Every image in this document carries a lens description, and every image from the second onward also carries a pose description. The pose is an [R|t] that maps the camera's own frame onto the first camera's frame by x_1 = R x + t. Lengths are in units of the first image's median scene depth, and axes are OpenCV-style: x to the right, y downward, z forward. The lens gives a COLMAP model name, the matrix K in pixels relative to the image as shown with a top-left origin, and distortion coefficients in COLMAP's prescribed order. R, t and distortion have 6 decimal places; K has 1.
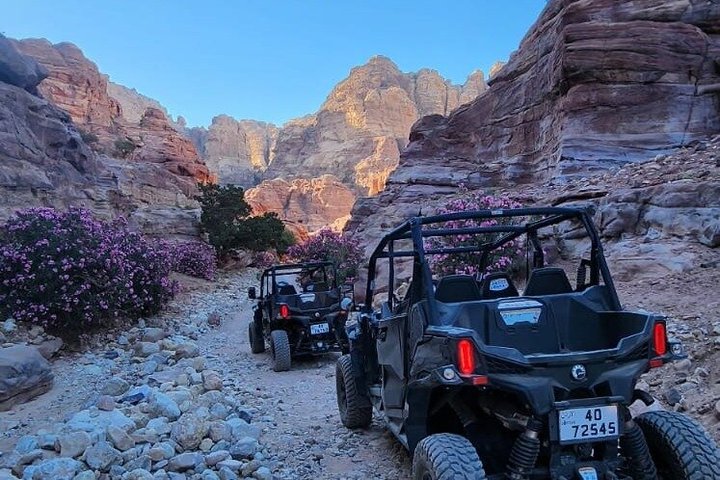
lens RADIAL K [[622.8, 0, 376.5], [0, 622.8, 268.9], [0, 0, 1]] dist [-0.007662, 0.002583]
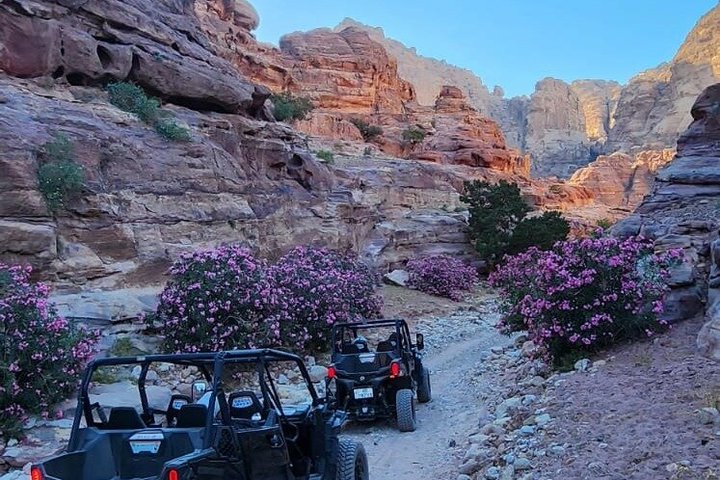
lens RADIAL K [[776.2, 0, 380.9], [0, 776.2, 279.1], [0, 0, 1]] dist [-0.007897, 0.018180]
pose [[0.898493, -0.004820, -0.438961, 0.220159], [0.010211, 0.999899, 0.009922, -0.044061], [0.438869, -0.013397, 0.898451, -0.028108]]
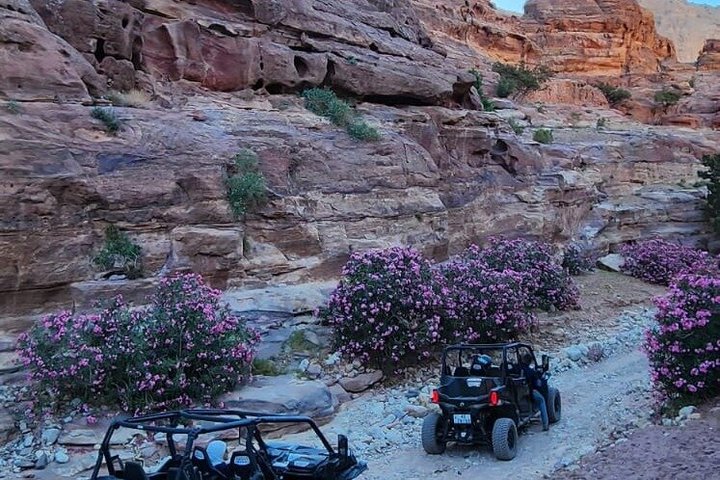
lens RADIAL K [[776.2, 0, 380.9], [0, 776.2, 279.1], [0, 0, 1]] dist [-0.007897, 0.018180]
pose [[0.715433, 0.048482, -0.696997, 0.322470], [-0.010973, 0.998246, 0.058172, -0.095606], [0.698595, -0.033970, 0.714711, 0.013914]]
